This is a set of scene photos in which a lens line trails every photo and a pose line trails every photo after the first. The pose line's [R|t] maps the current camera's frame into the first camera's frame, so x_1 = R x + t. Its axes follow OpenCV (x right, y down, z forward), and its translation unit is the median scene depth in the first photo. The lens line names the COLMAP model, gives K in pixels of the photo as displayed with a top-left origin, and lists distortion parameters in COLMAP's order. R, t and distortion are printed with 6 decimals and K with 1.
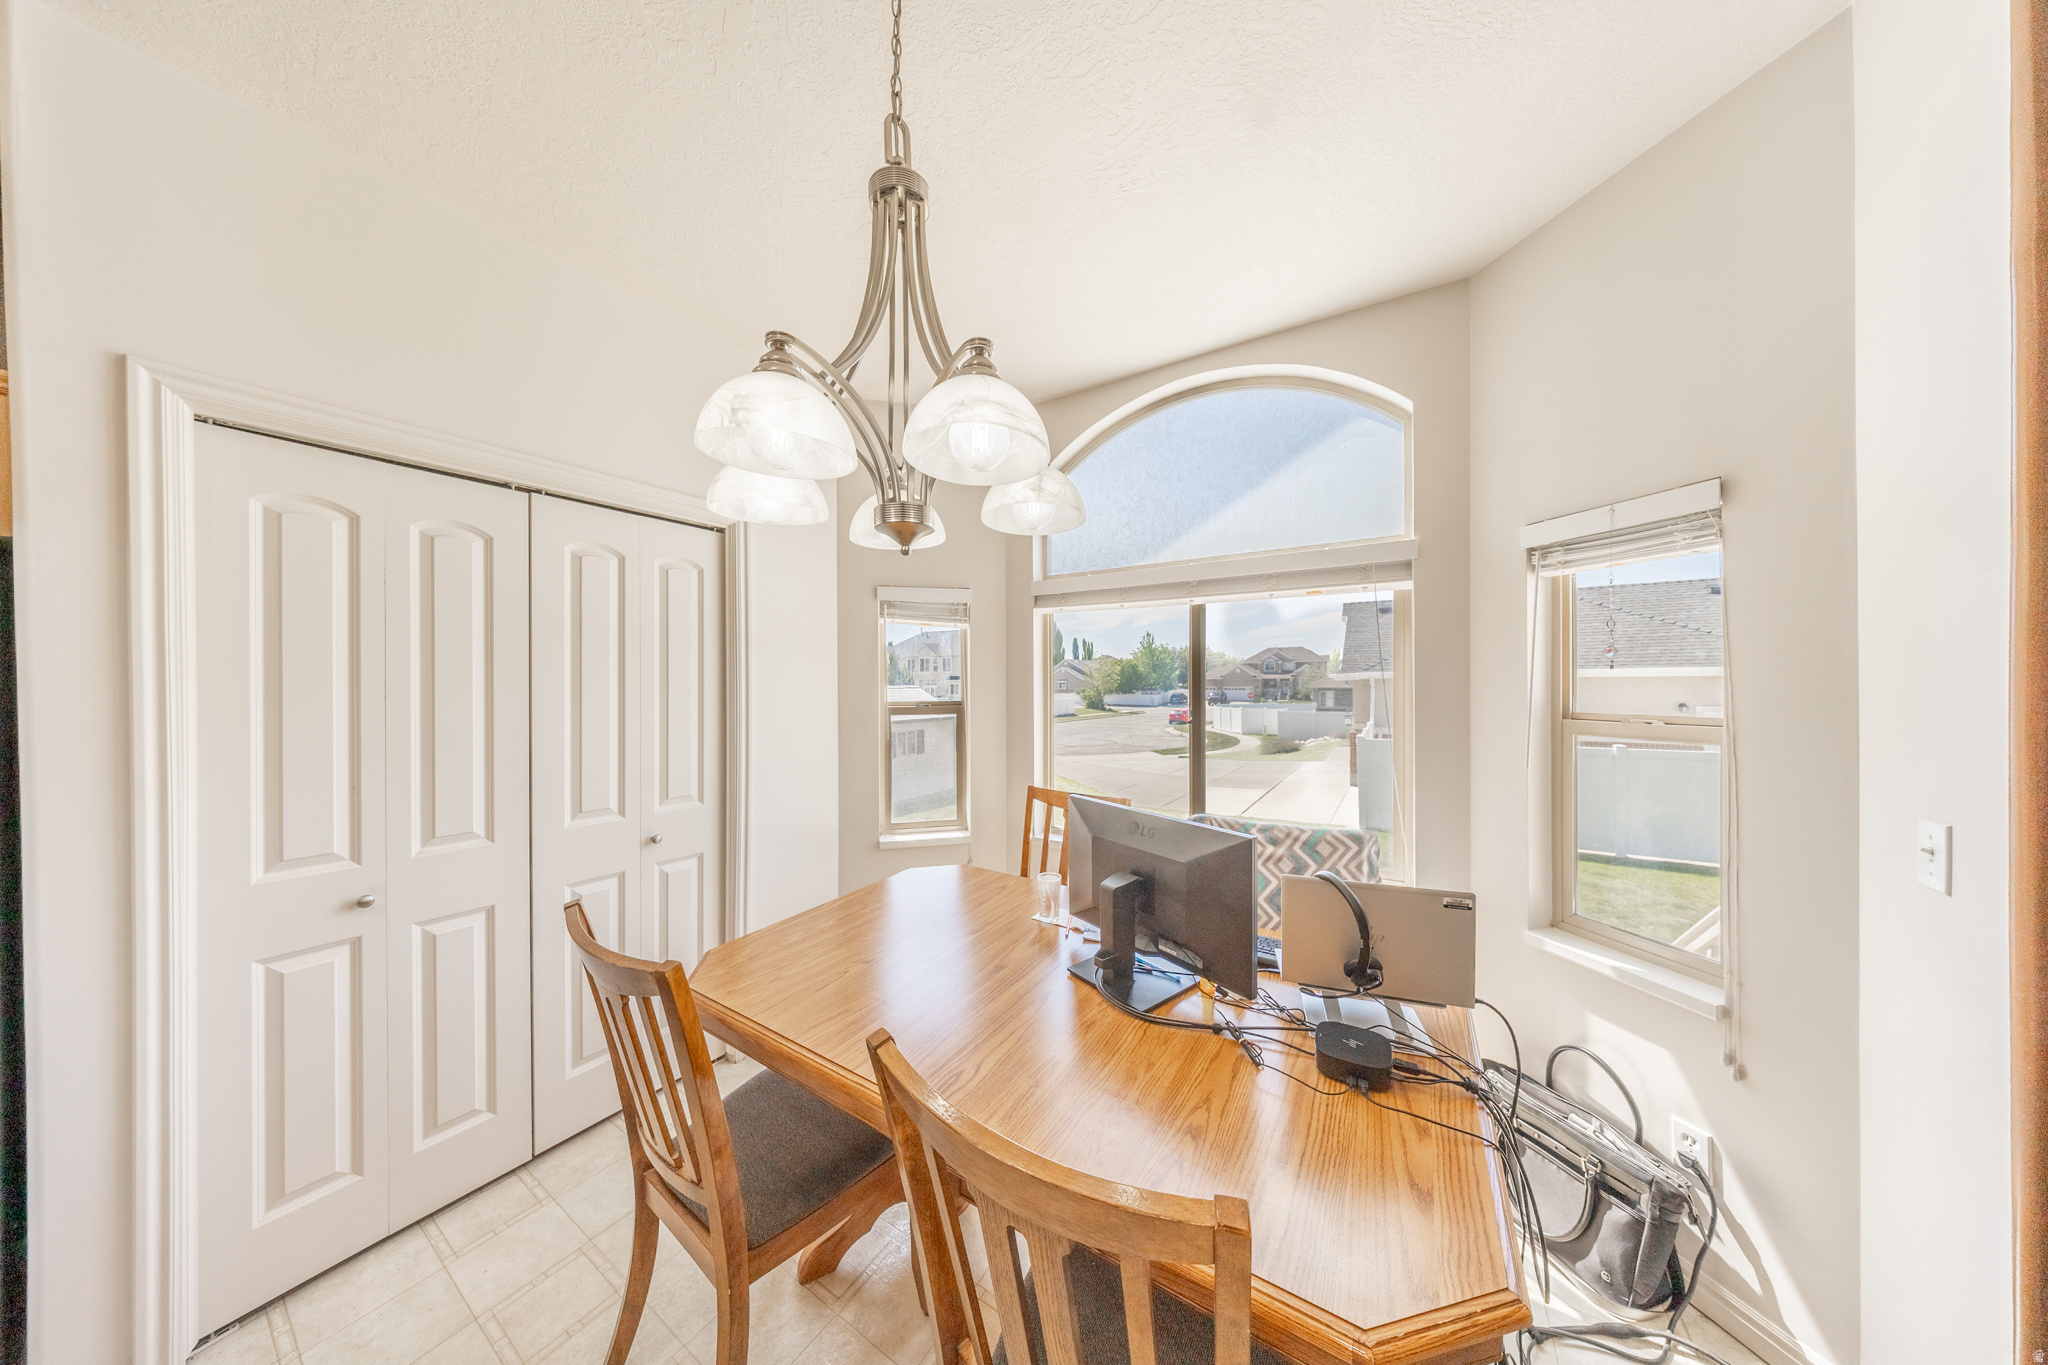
lens RADIAL K [[593.0, 0, 1023.4], [0, 593.0, 683.6], [0, 0, 1]] dist [0.001307, 0.000002]
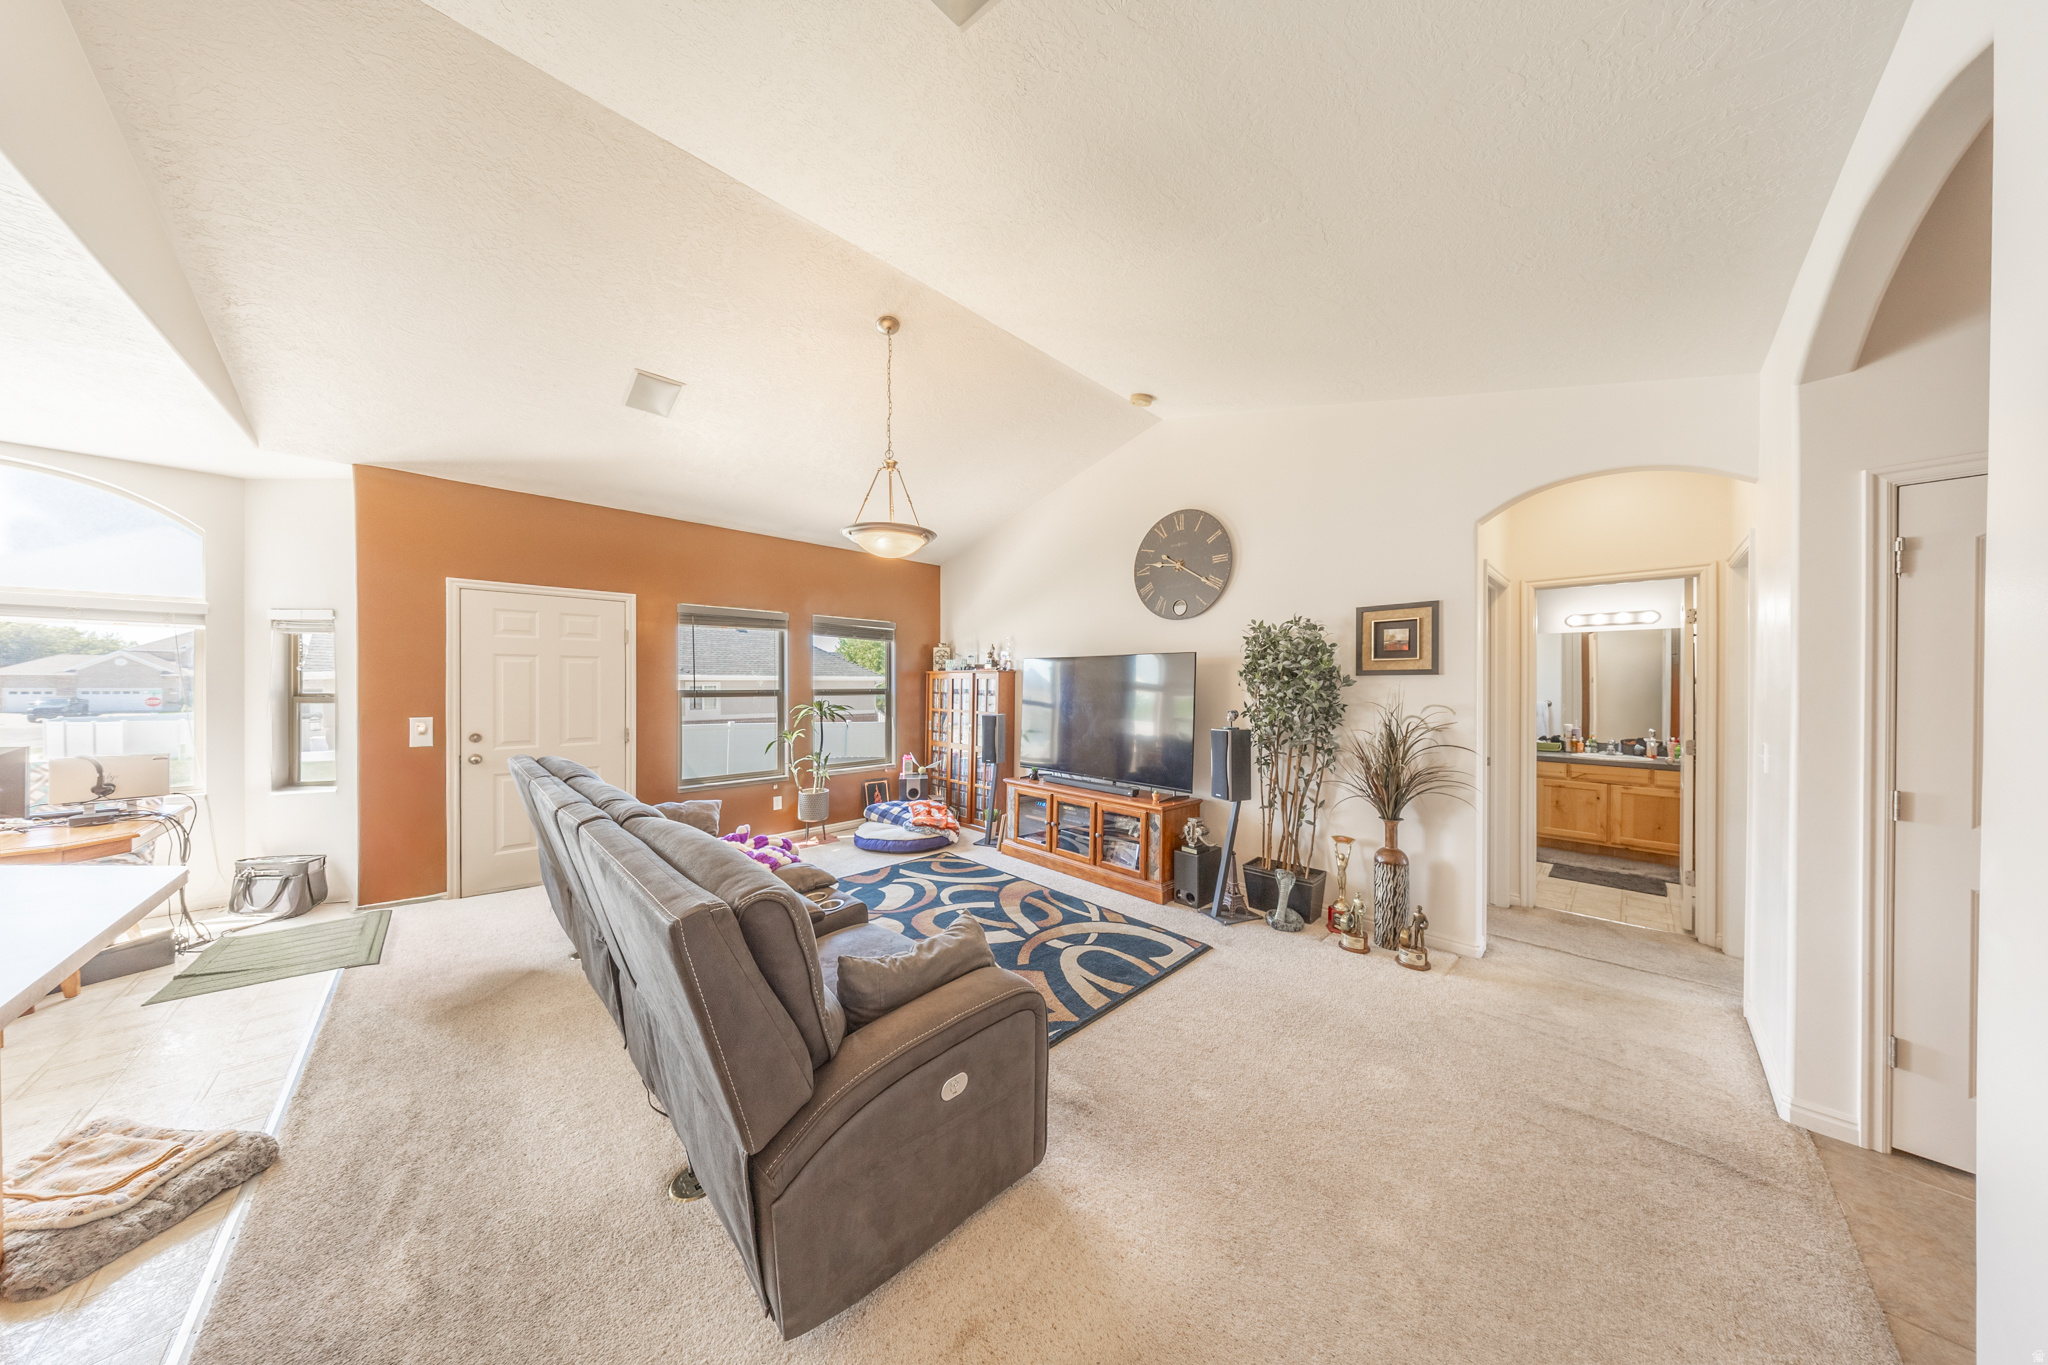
lens RADIAL K [[593.0, 0, 1021.4], [0, 593.0, 683.0], [0, 0, 1]] dist [0.001307, 0.000002]
pose [[0.238752, -0.004251, 0.971071, -0.833925], [0.002406, 0.999990, 0.003786, 0.008847], [-0.971078, 0.001433, 0.238760, -2.945415]]
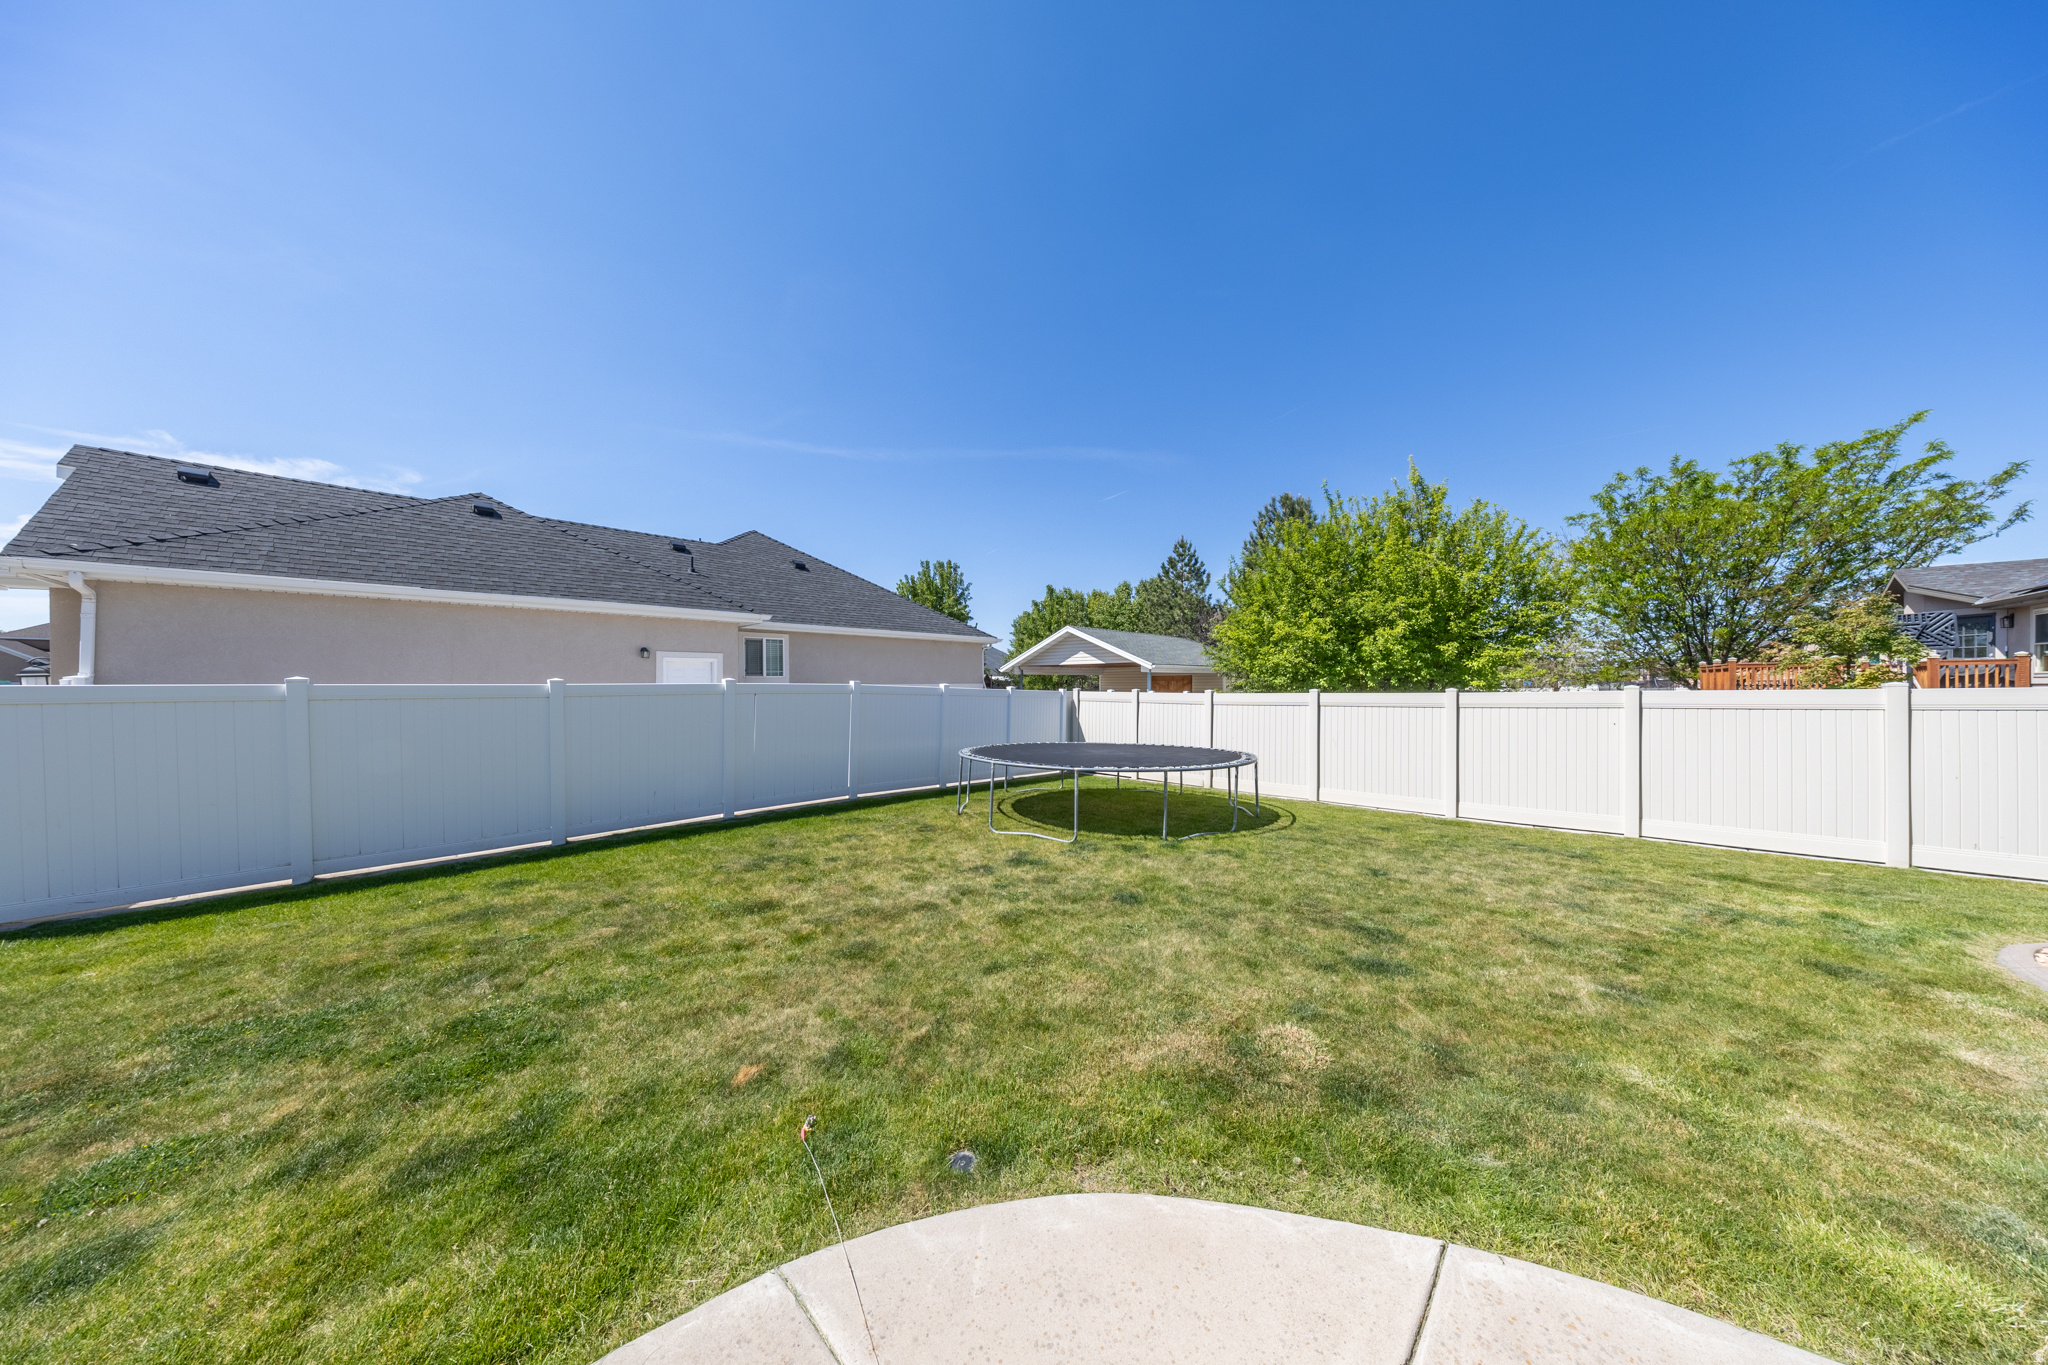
lens RADIAL K [[593.0, 0, 1024.0], [0, 593.0, 685.5], [0, 0, 1]] dist [0.001307, 0.000002]
pose [[0.189115, 0.008650, 0.981917, 0.361275], [0.000981, 0.999959, -0.008997, 0.096542], [-0.981954, 0.002665, 0.189099, 0.287432]]
